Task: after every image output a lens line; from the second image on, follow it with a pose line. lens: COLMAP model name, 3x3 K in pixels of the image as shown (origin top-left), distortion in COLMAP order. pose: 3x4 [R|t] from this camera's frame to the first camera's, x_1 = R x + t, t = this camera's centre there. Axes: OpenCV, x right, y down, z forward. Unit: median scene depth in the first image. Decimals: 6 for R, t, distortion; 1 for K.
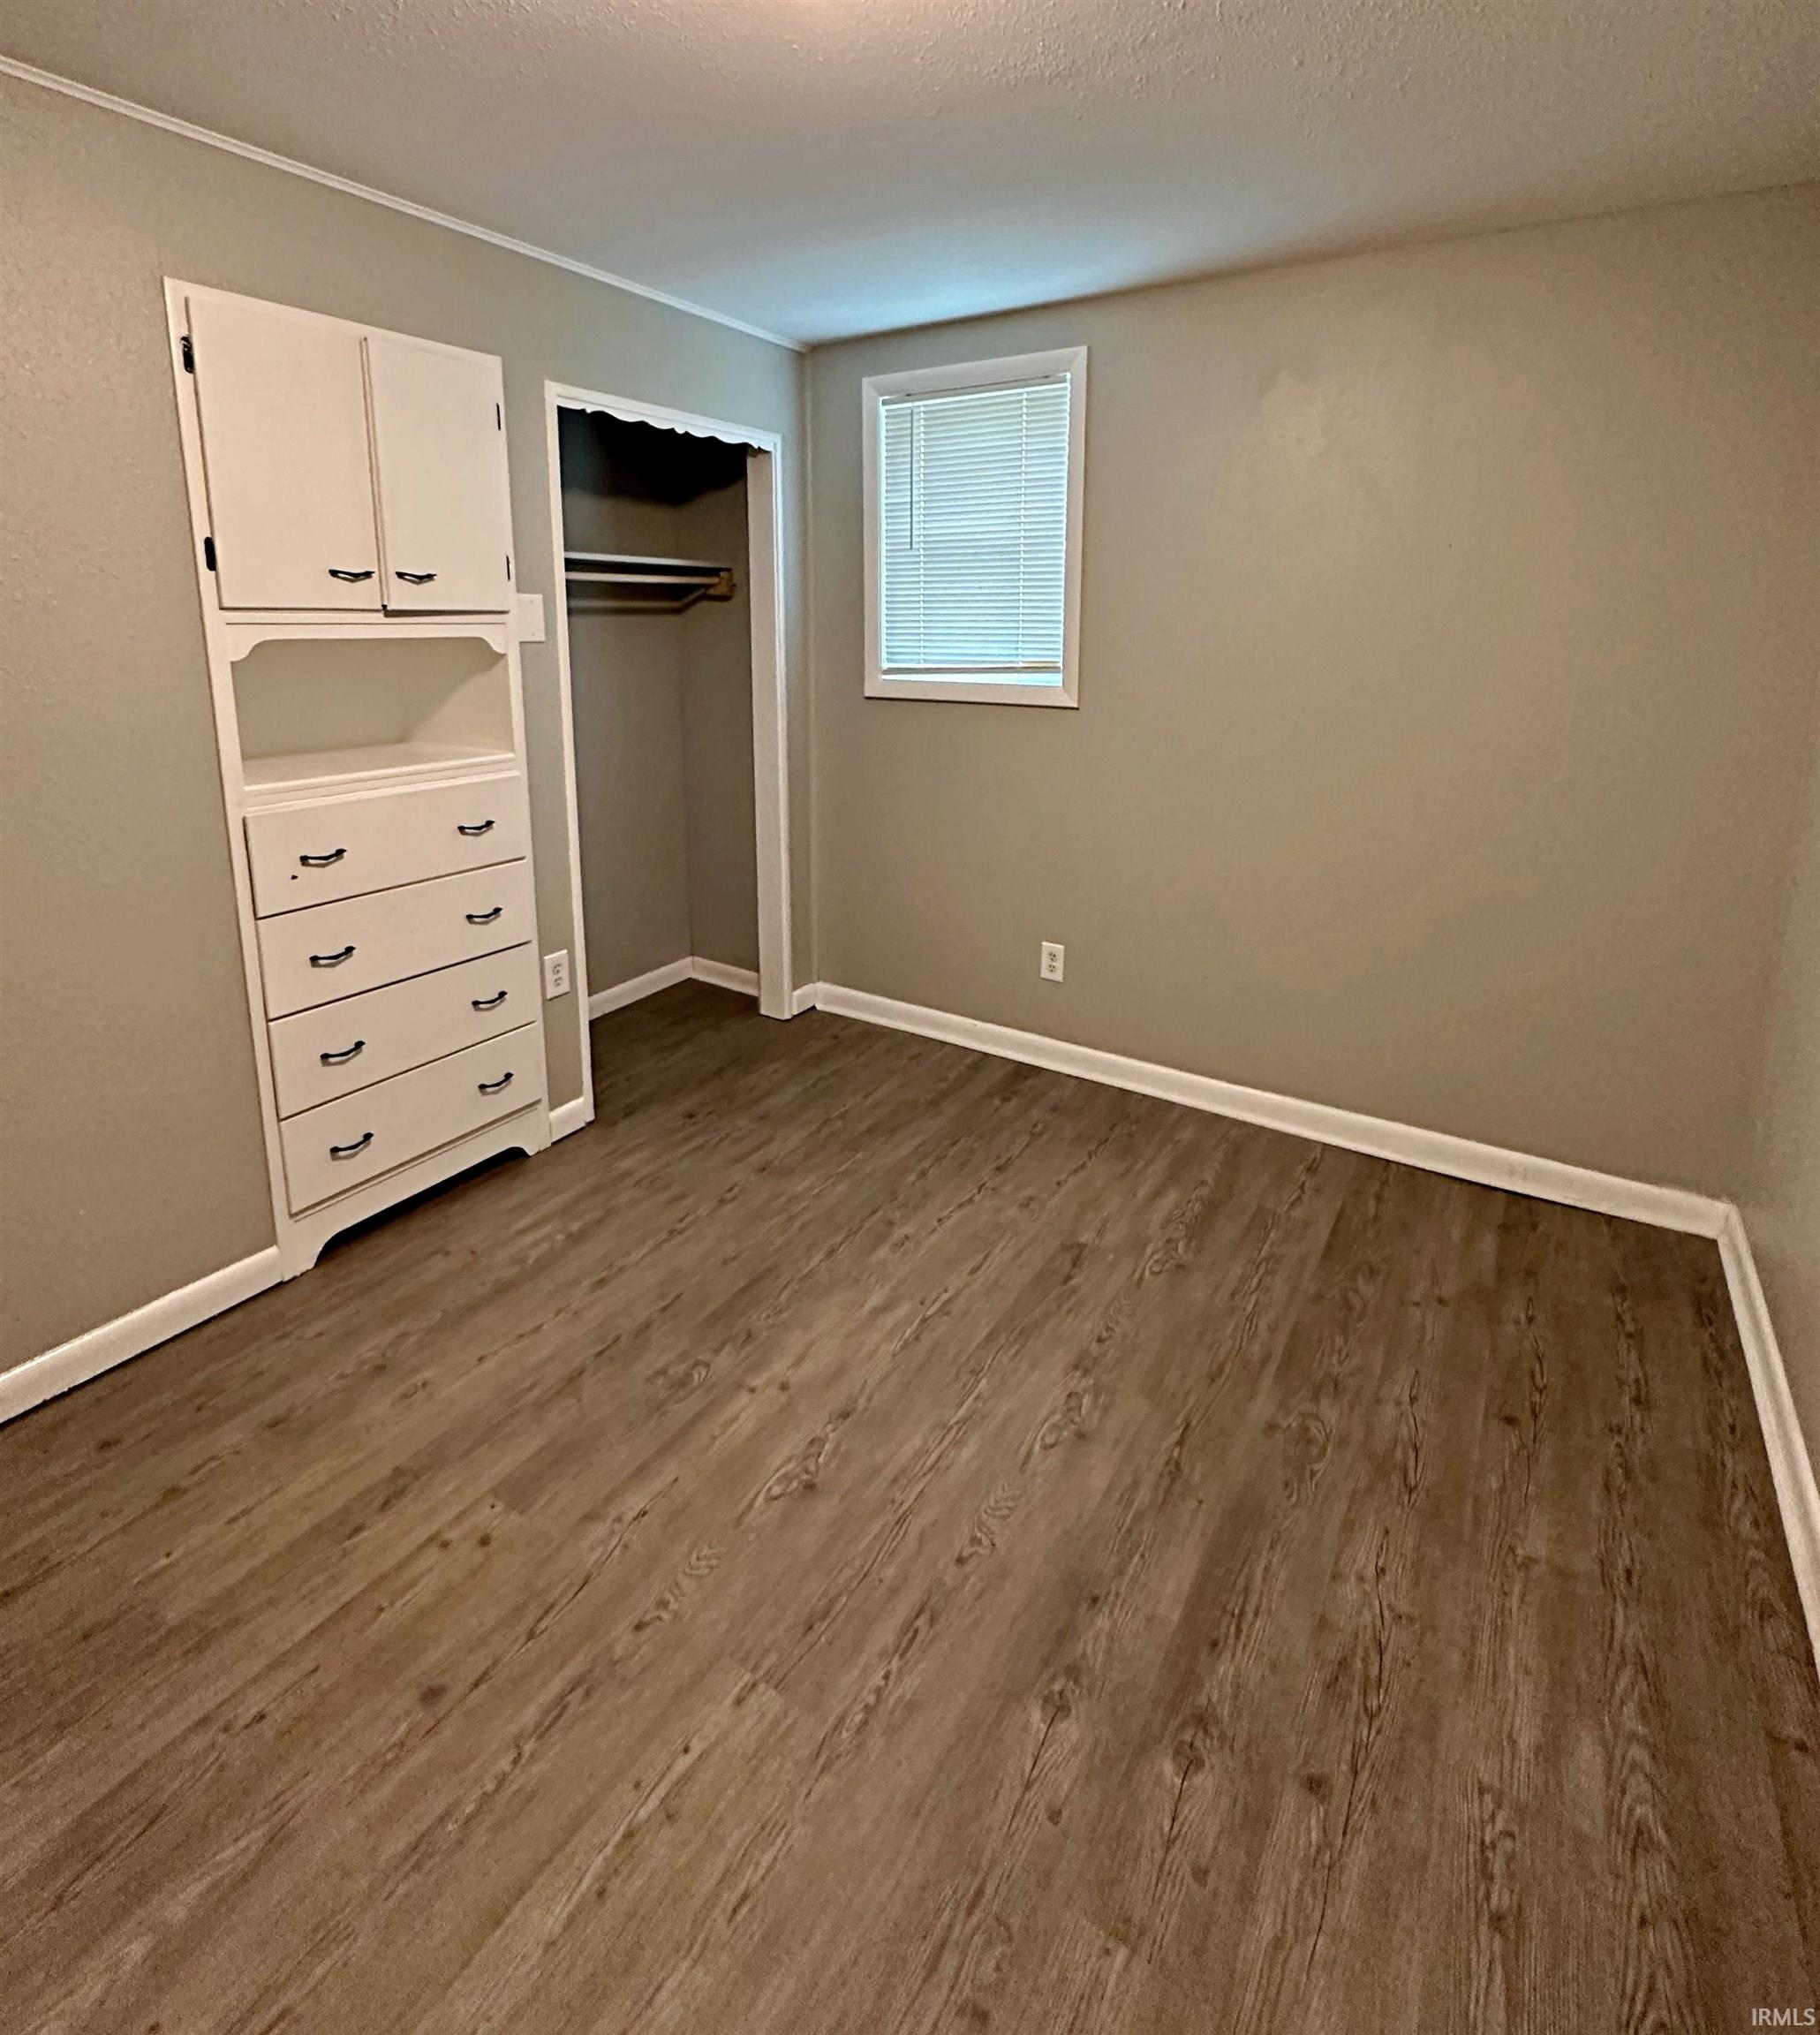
lens RADIAL K [[992.1, 0, 907.9], [0, 992.1, 1008.4], [0, 0, 1]] dist [-0.002013, 0.000684]
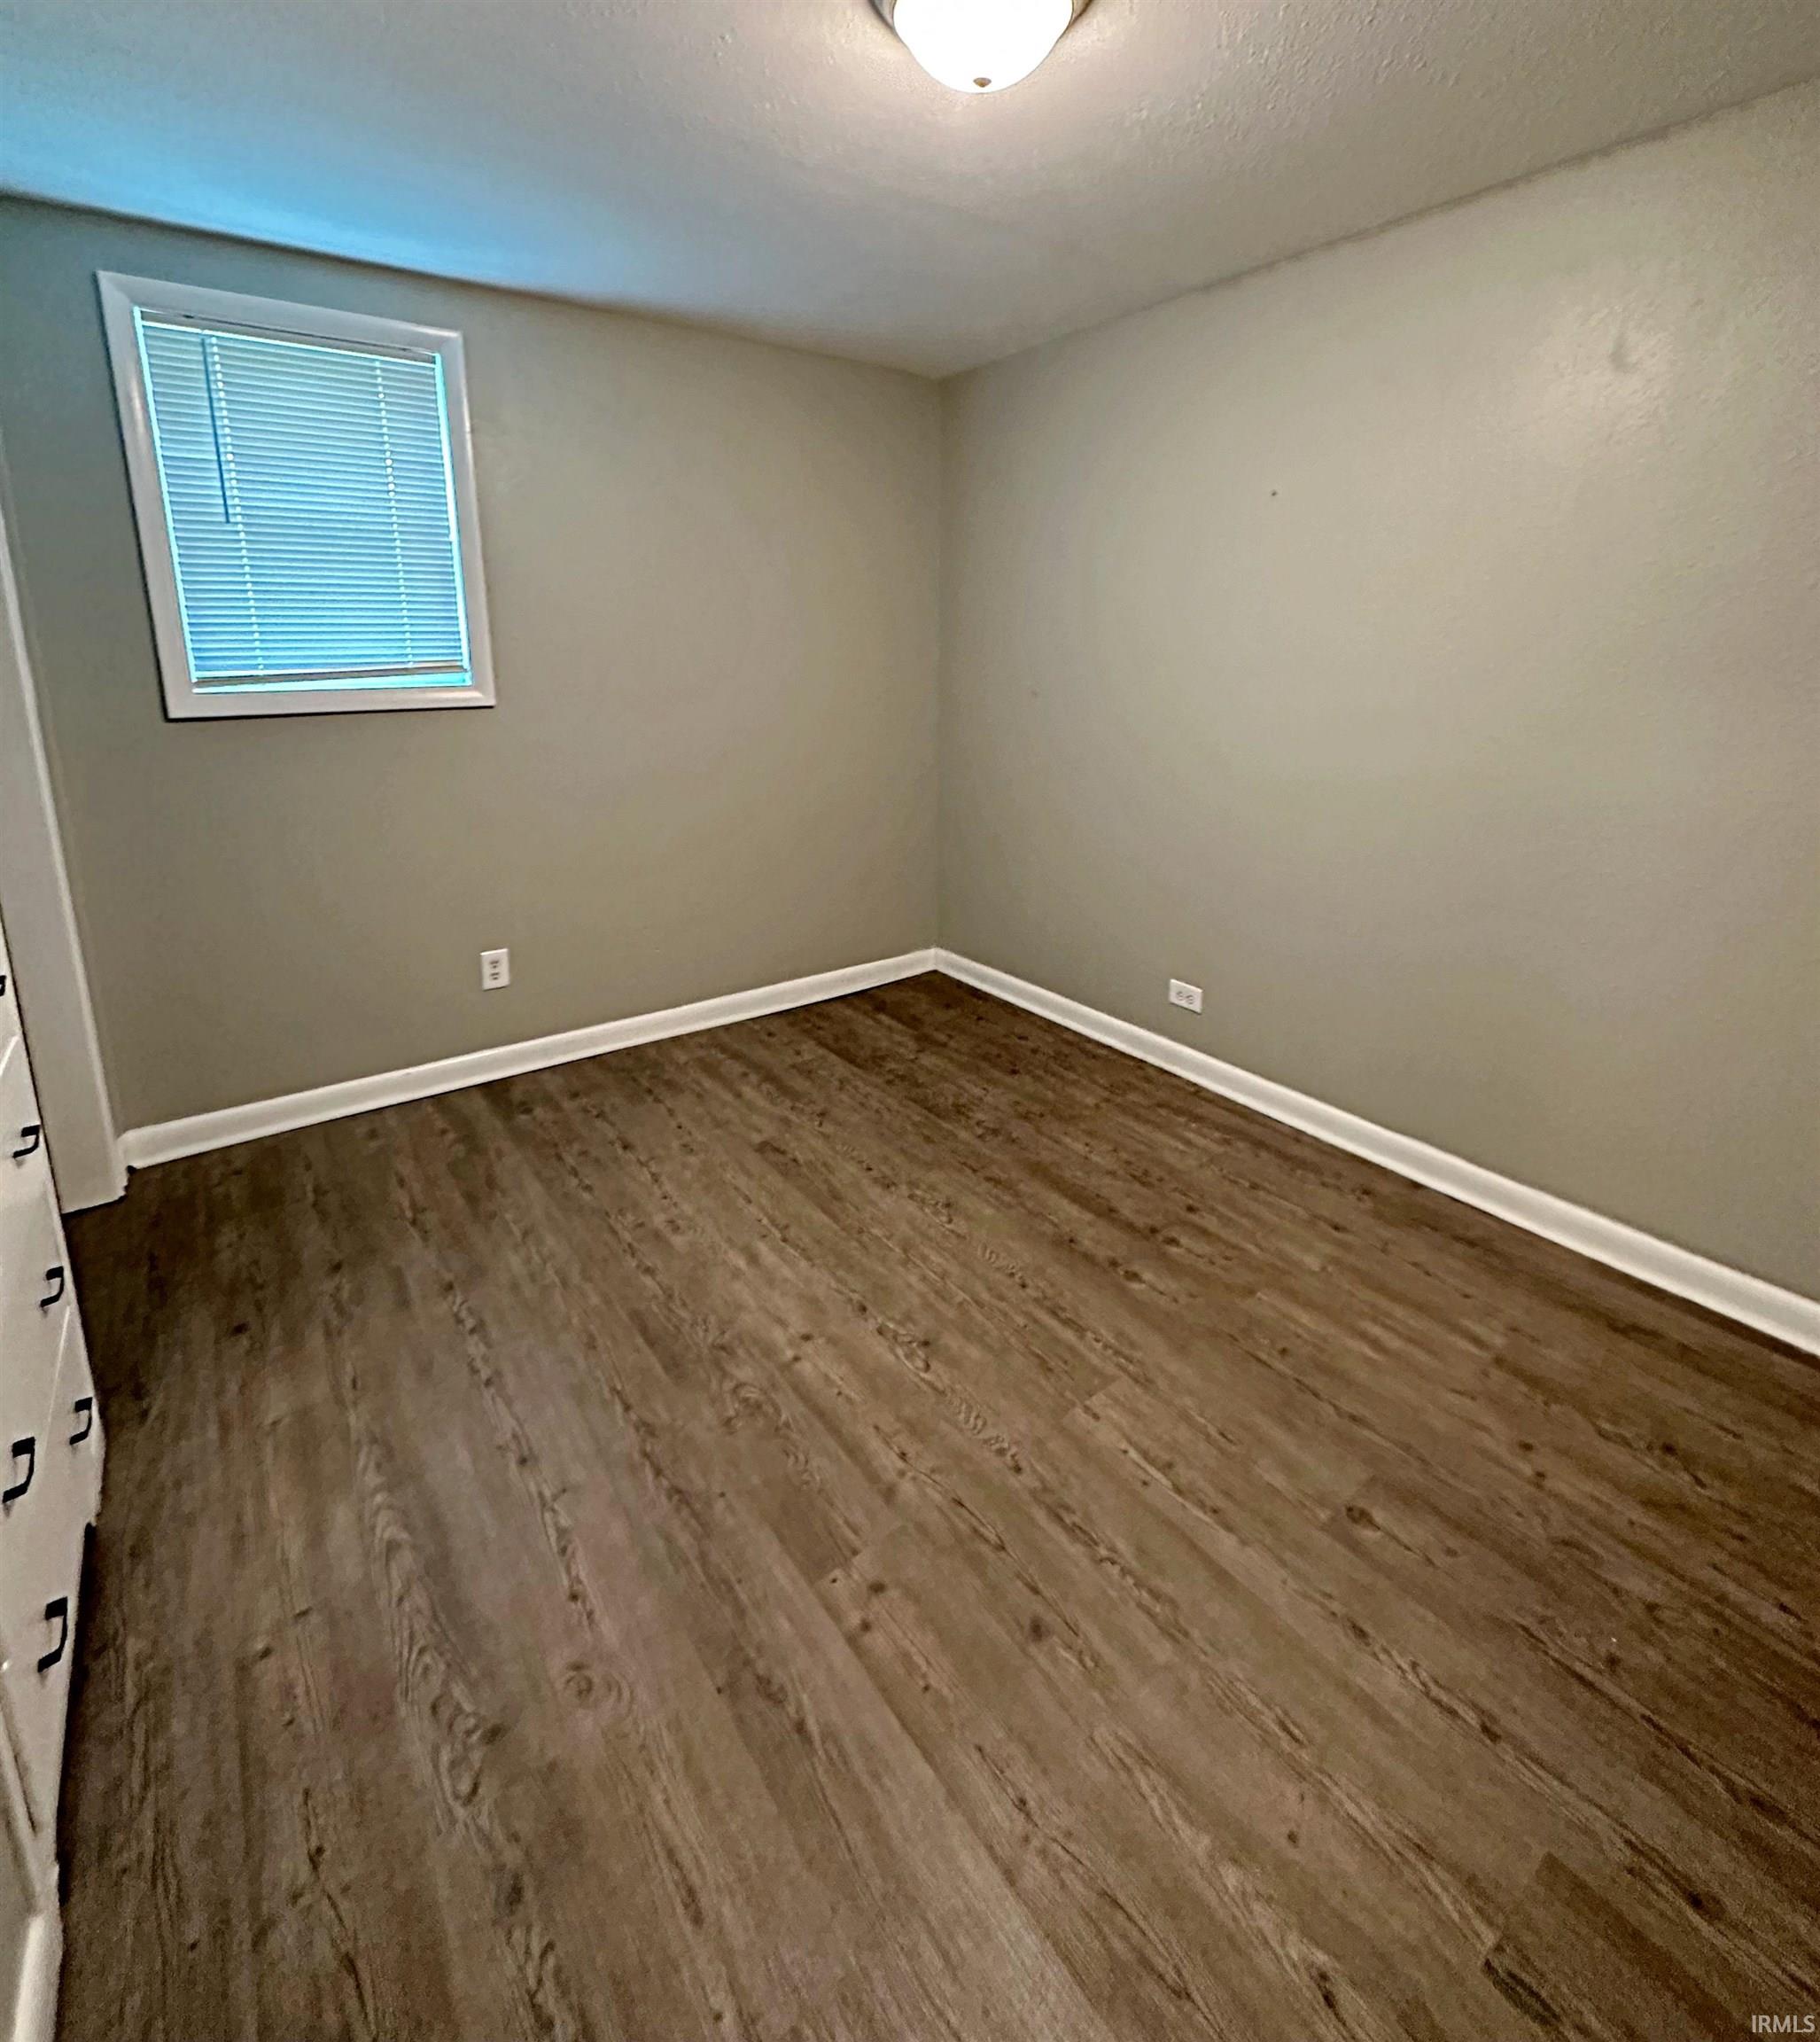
lens RADIAL K [[895.1, 0, 906.1], [0, 895.1, 1027.0], [0, 0, 1]] dist [-0.000535, 0.000103]
pose [[0.362987, -0.379981, 0.850797, -0.847791], [0.336582, 0.904893, 0.260540, -0.155053], [-0.868880, 0.191790, 0.456359, 0.422658]]
